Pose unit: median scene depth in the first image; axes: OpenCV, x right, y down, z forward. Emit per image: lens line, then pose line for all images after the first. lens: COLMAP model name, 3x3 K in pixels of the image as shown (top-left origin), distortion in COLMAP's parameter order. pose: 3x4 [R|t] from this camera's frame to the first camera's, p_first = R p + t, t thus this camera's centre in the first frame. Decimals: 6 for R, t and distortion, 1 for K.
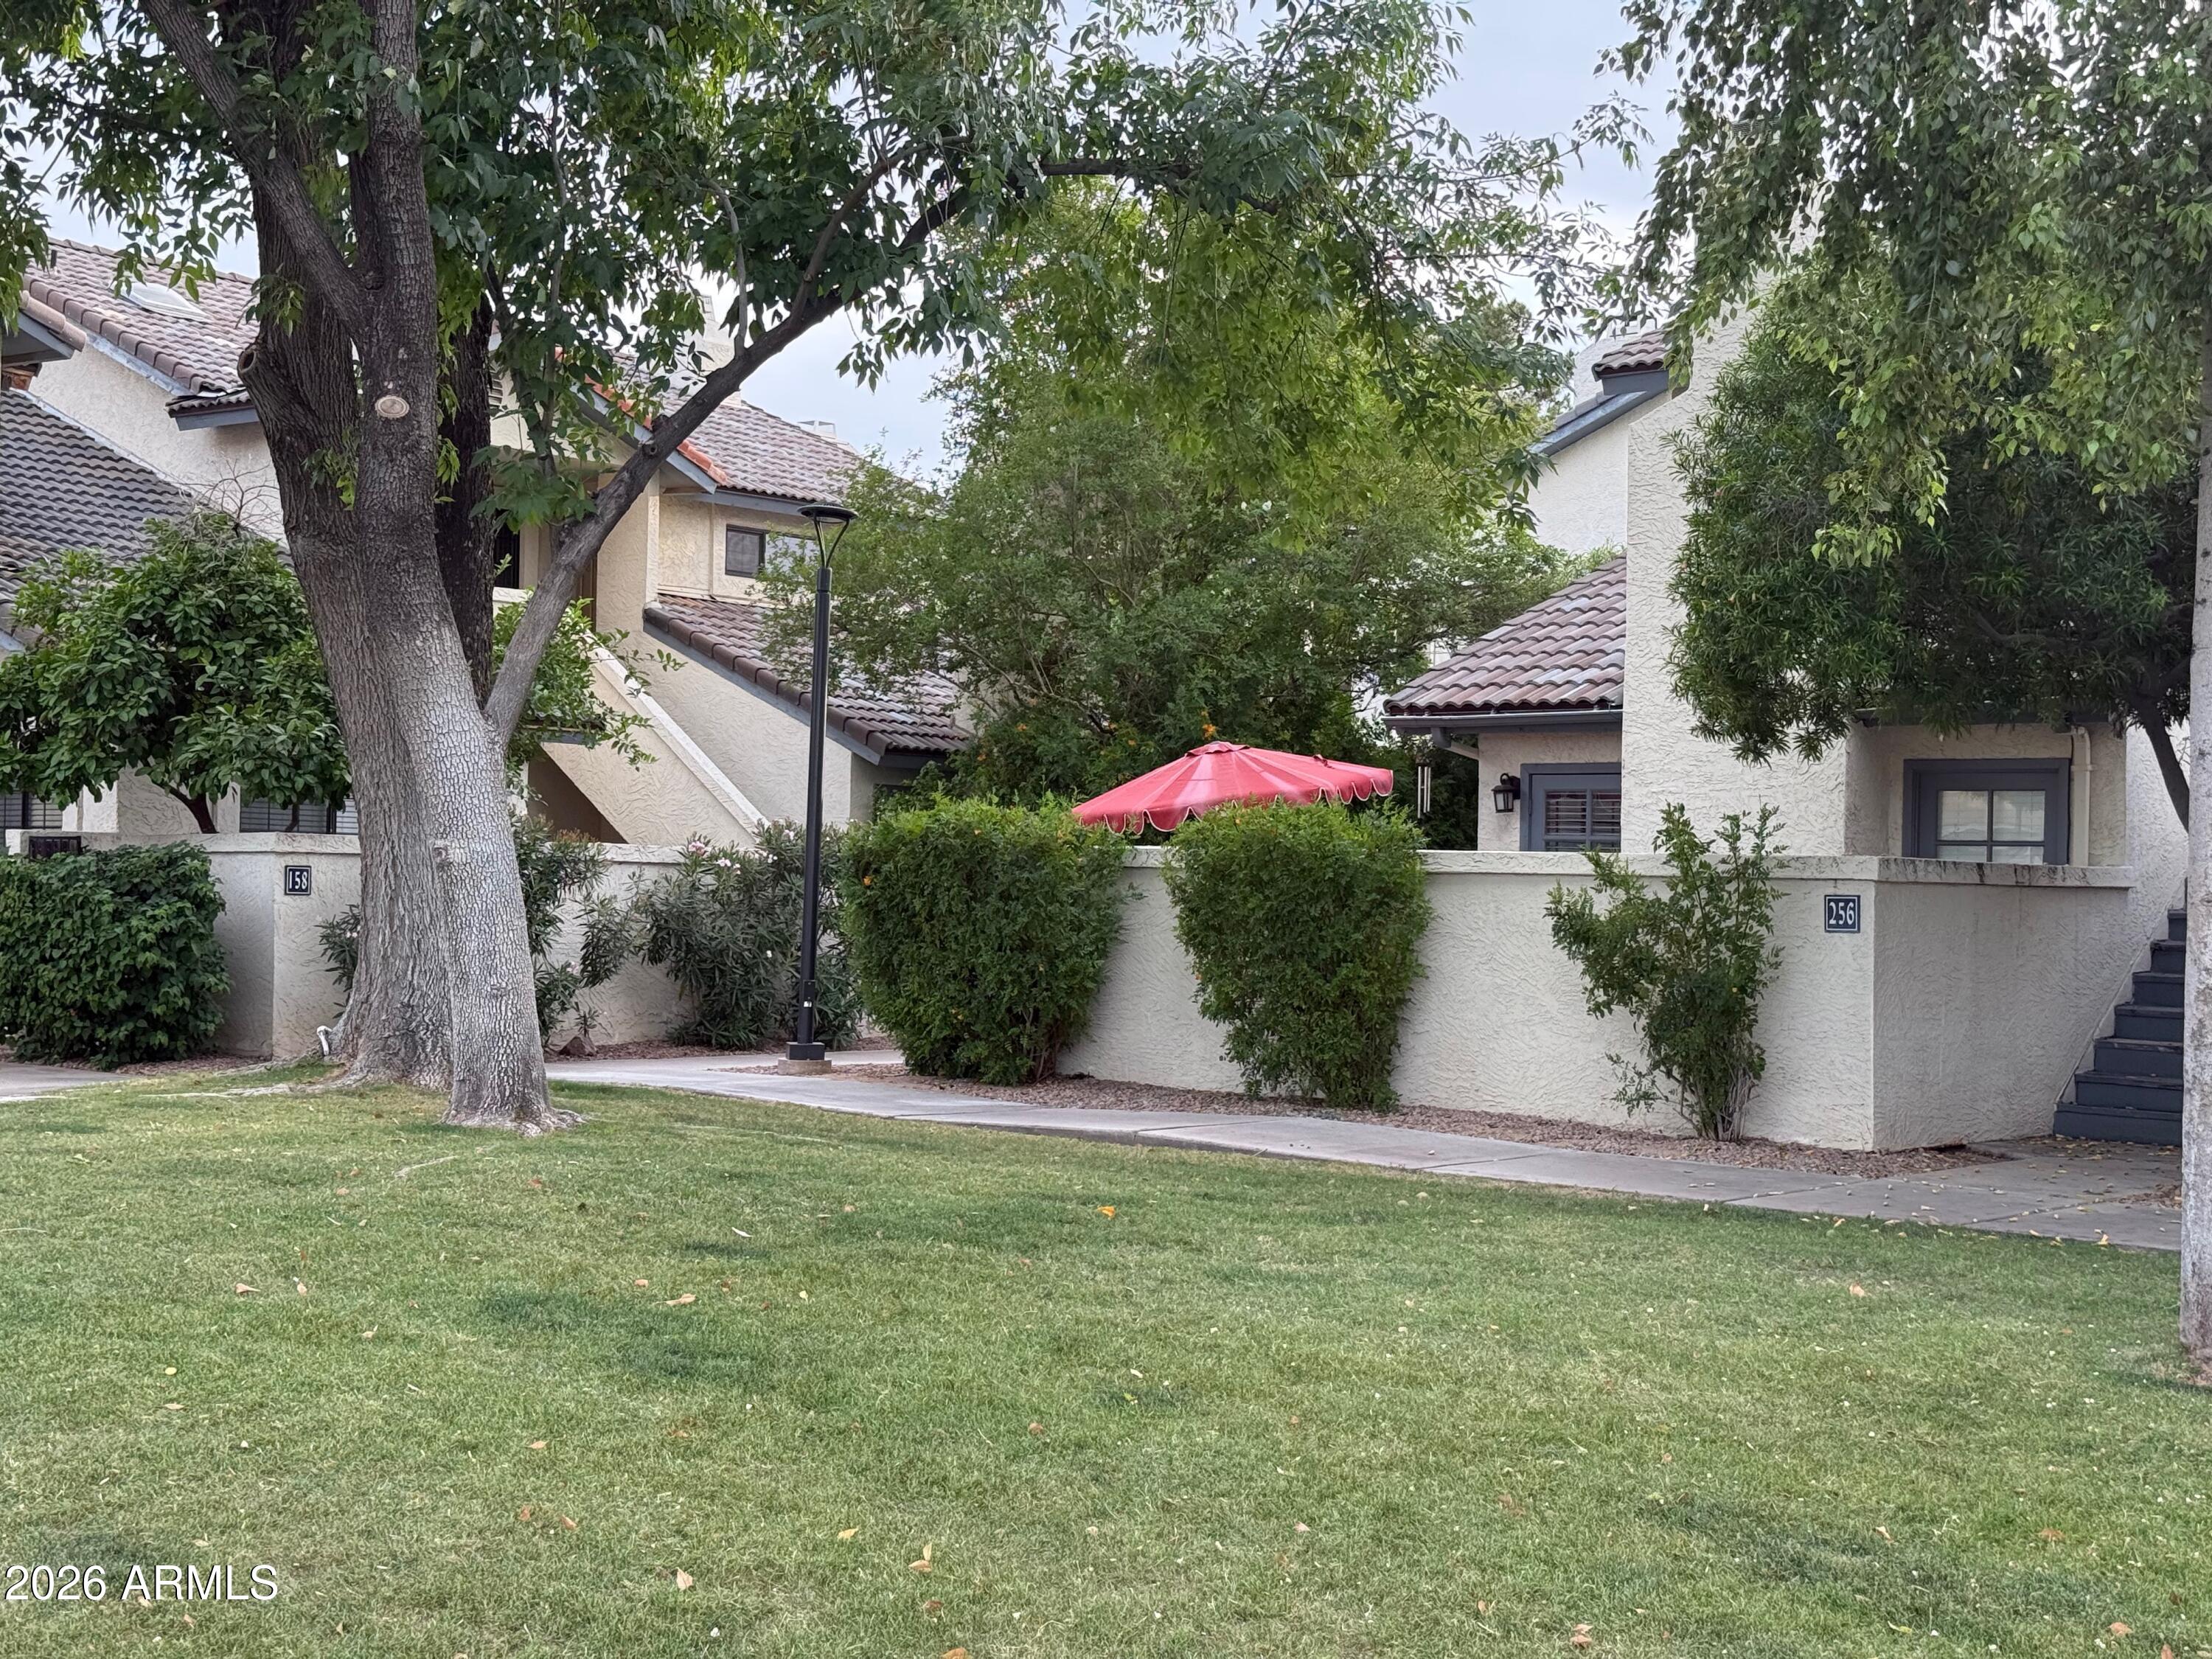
lens RADIAL K [[3093.1, 0, 1105.2], [0, 3093.1, 832.6], [0, 0, 1]] dist [-0.032397, 0.000000]
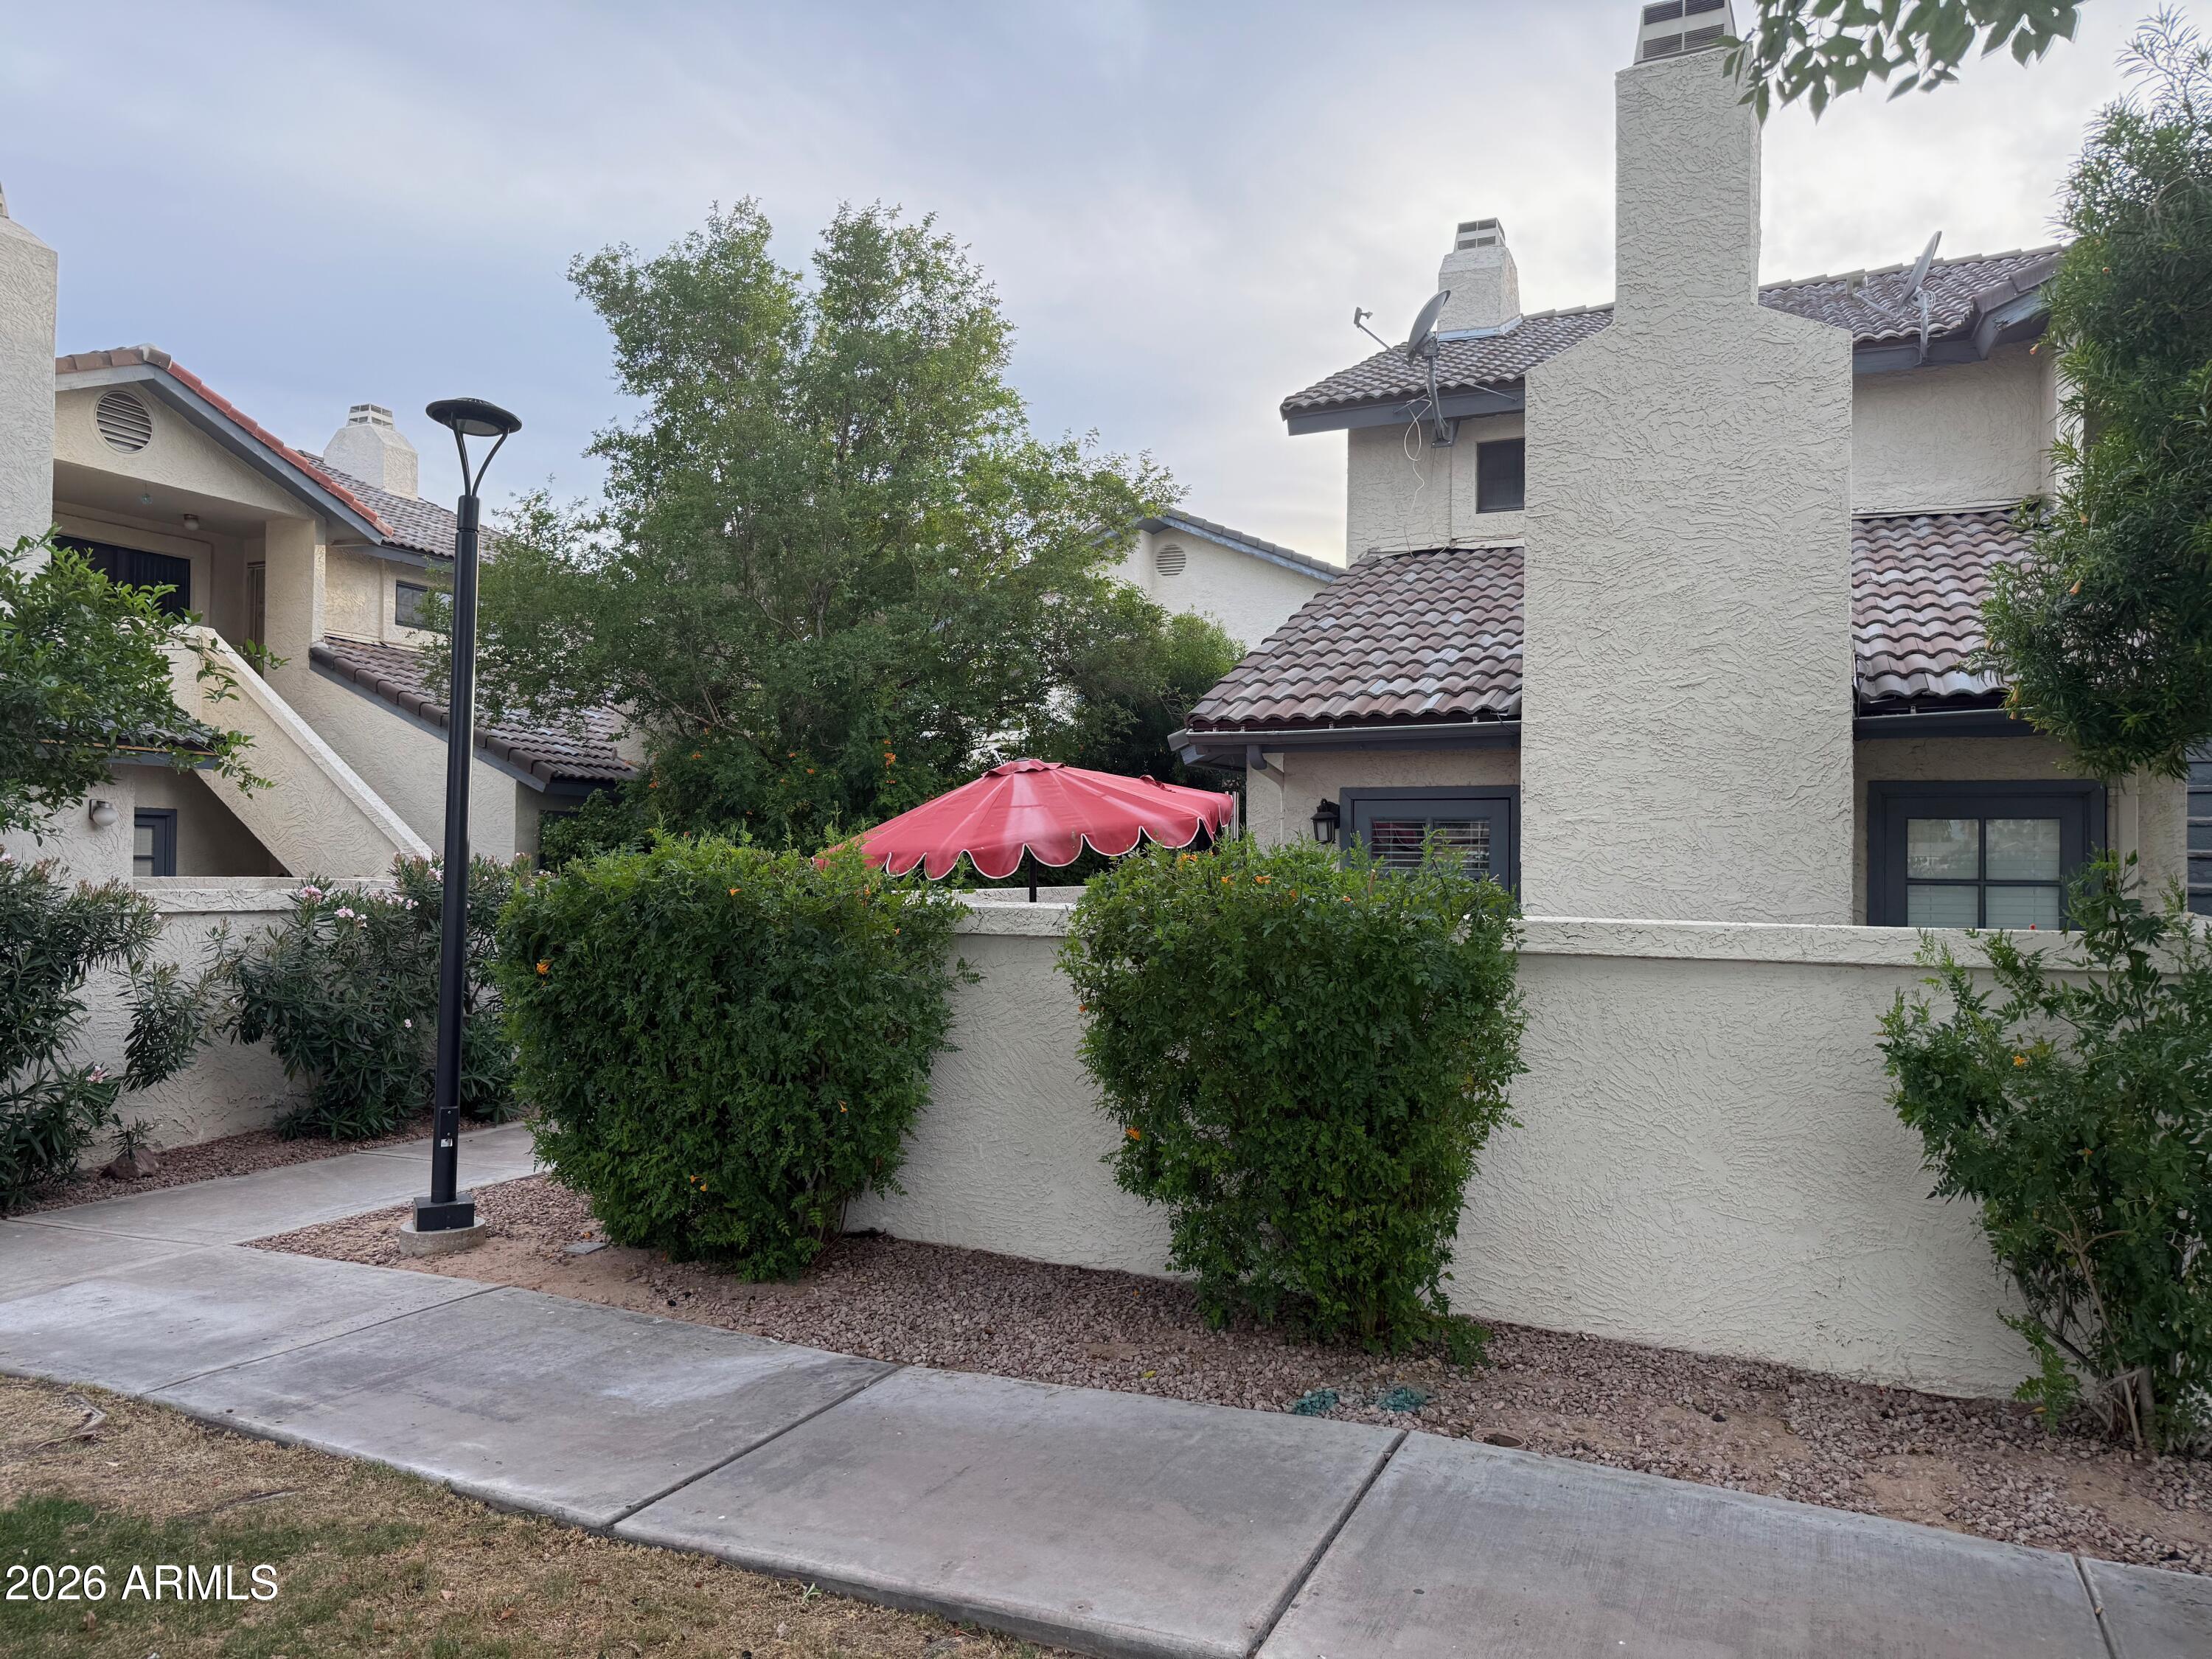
lens RADIAL K [[1530.5, 0, 1116.6], [0, 1530.5, 827.0], [0, 0, 1]] dist [-0.002830, -0.013516]
pose [[0.957694, -0.004840, 0.287748, -0.045980], [0.005940, 0.999978, -0.002950, -0.009664], [-0.287727, 0.004535, 0.957702, 0.562936]]
